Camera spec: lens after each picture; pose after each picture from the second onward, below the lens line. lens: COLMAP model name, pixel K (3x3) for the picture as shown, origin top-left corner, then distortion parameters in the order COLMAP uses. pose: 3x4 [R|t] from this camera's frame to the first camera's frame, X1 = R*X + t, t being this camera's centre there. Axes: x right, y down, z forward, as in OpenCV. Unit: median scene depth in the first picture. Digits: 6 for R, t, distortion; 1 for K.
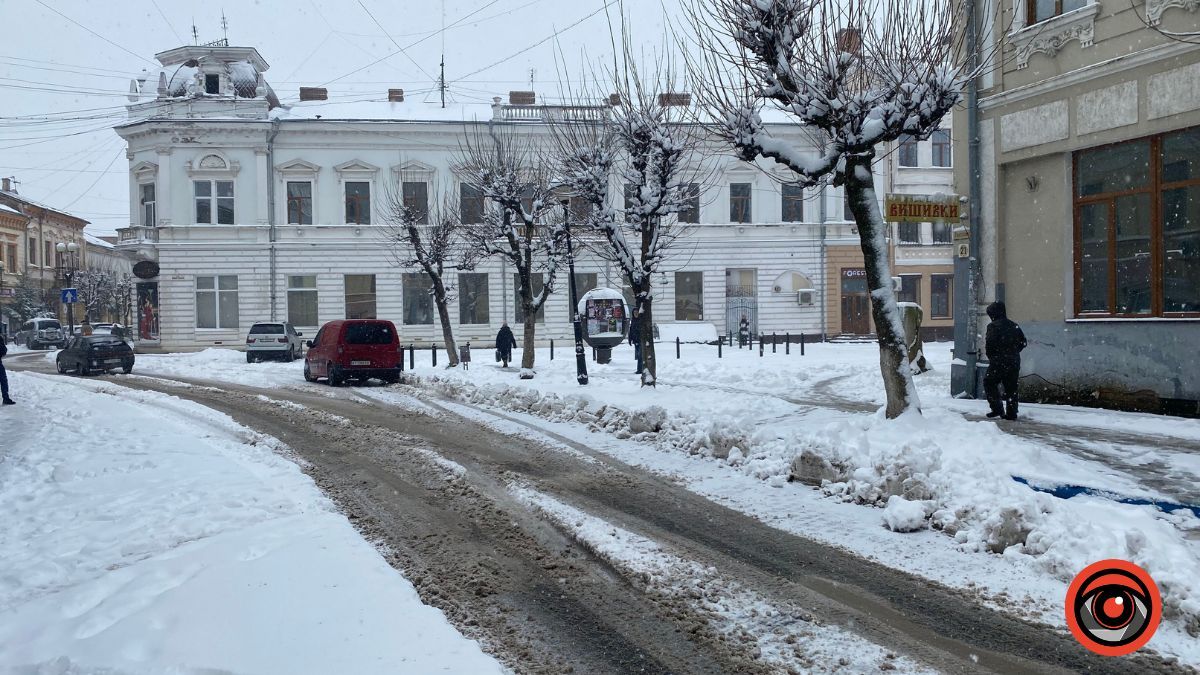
lens RADIAL K [[907.9, 0, 600.0], [0, 907.9, 337.5], [0, 0, 1]] dist [0.001826, -0.008861]
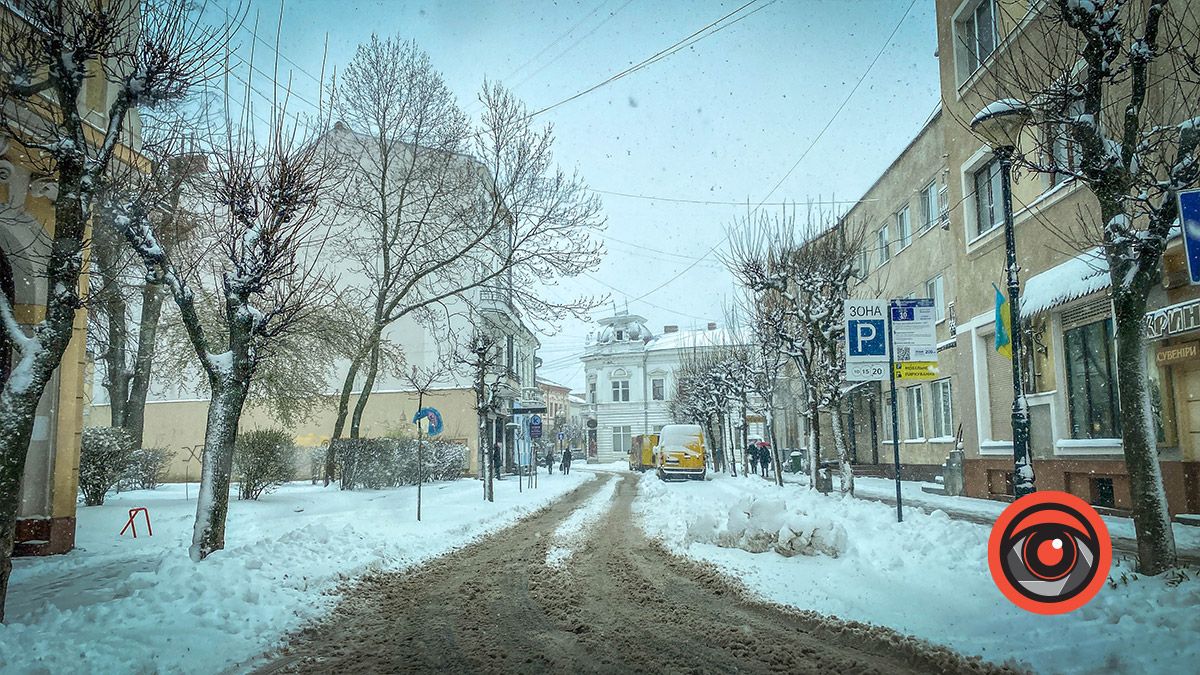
lens RADIAL K [[907.9, 0, 600.0], [0, 907.9, 337.5], [0, 0, 1]] dist [0.001826, -0.008861]
pose [[0.882328, -0.062295, -0.466494, 0.521312], [-0.000736, 0.991018, -0.133730, 0.009116], [0.470634, 0.118337, 0.874357, -0.875260]]
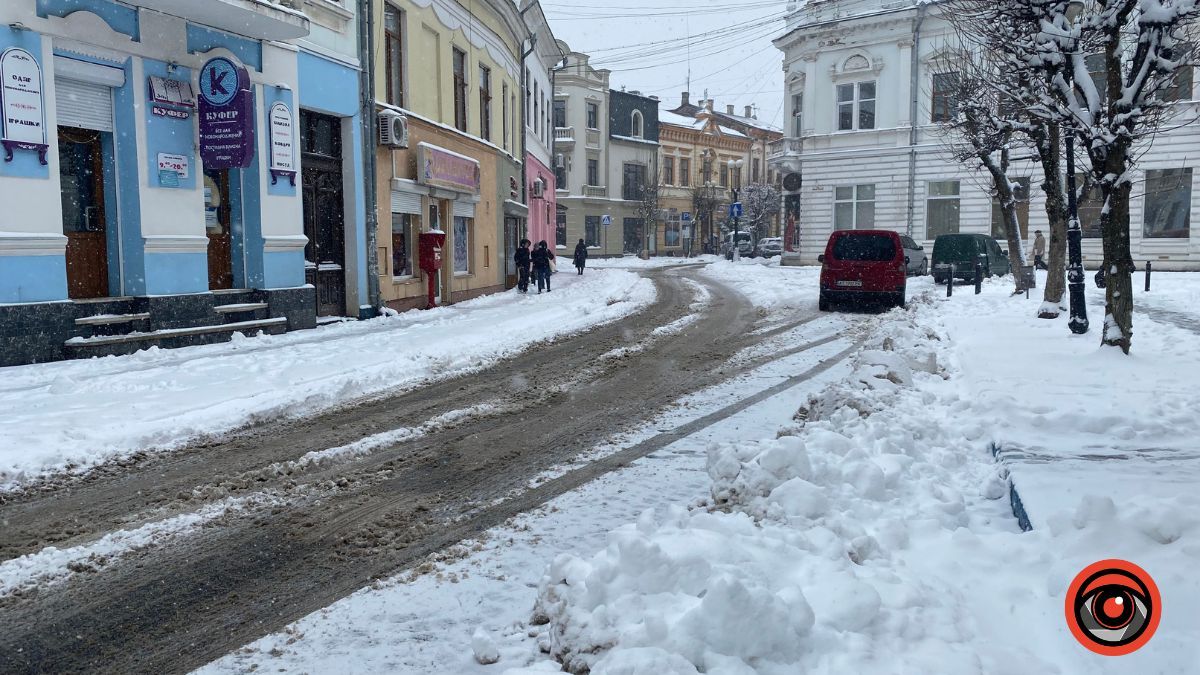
lens RADIAL K [[907.9, 0, 600.0], [0, 907.9, 337.5], [0, 0, 1]] dist [0.001826, -0.008861]
pose [[0.690961, 0.082887, -0.718124, 0.086812], [-0.015178, 0.994849, 0.100222, -0.001049], [0.722733, -0.058350, 0.688660, 0.146524]]
